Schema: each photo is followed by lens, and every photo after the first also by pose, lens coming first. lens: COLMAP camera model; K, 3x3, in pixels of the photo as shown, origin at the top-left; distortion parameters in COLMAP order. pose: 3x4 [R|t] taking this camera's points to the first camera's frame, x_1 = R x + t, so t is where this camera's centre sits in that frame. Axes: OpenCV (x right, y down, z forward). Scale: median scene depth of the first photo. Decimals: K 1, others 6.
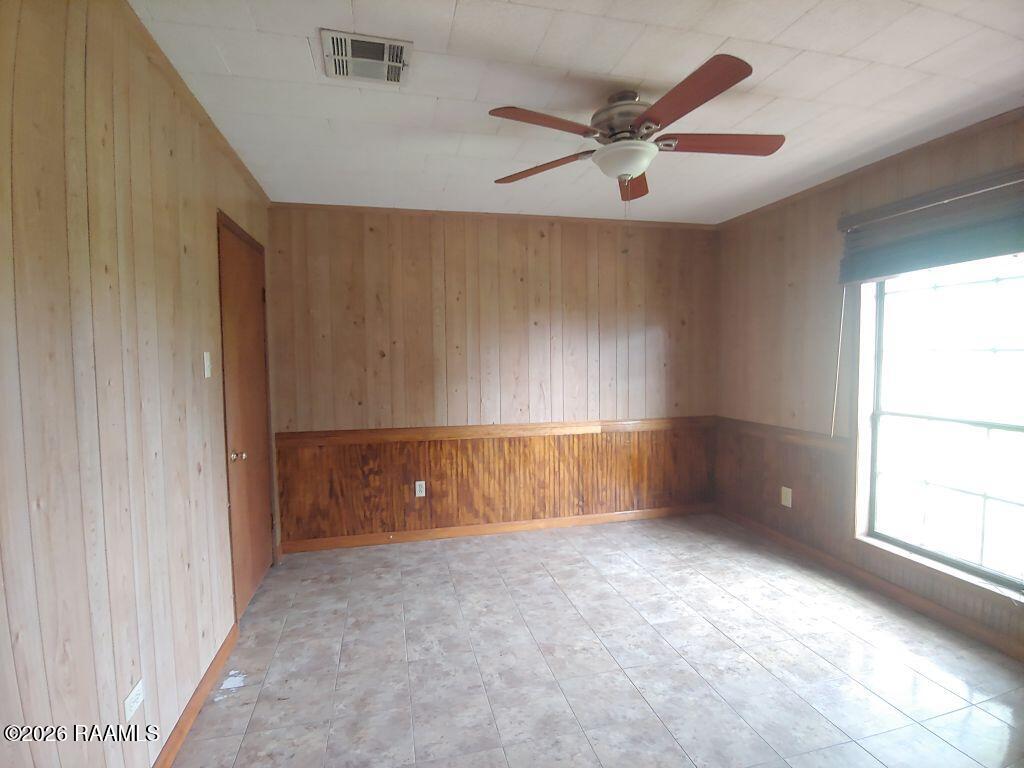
lens RADIAL K [[509.4, 0, 513.9], [0, 509.4, 383.2], [0, 0, 1]] dist [-0.027559, -0.000566]
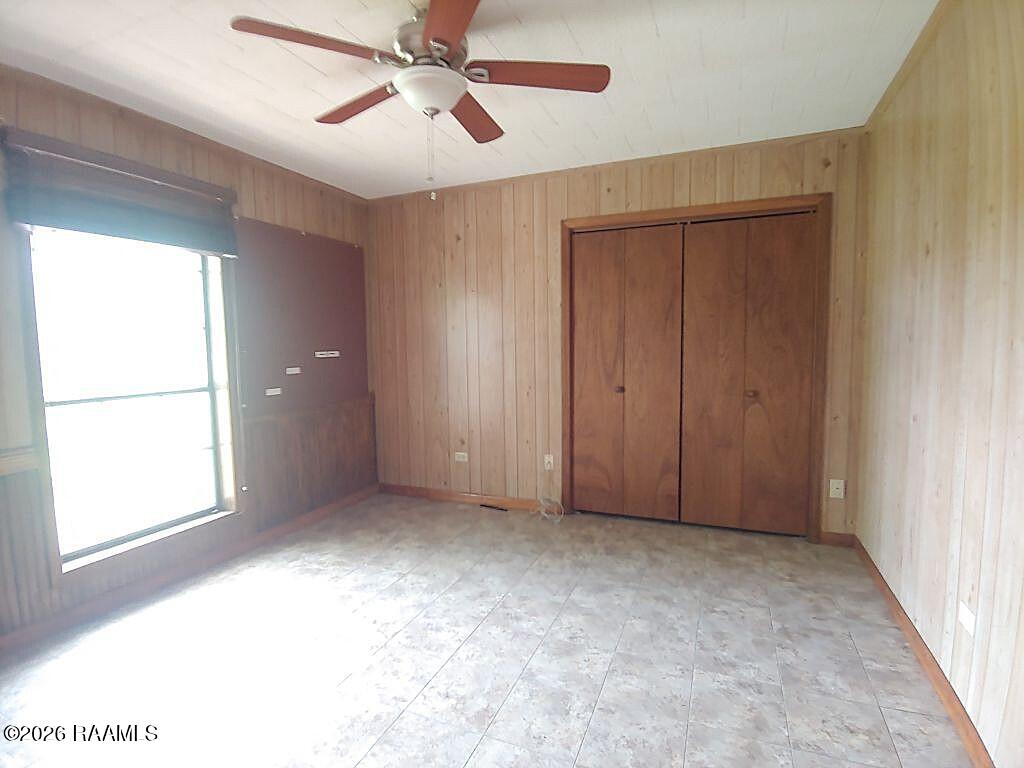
lens RADIAL K [[509.4, 0, 511.6], [0, 509.4, 383.0], [0, 0, 1]] dist [-0.027559, -0.000566]
pose [[-0.800248, -0.023635, 0.599203, -0.446205], [0.059980, 0.991057, 0.119195, -0.031440], [-0.596662, 0.131326, -0.791674, 1.729885]]
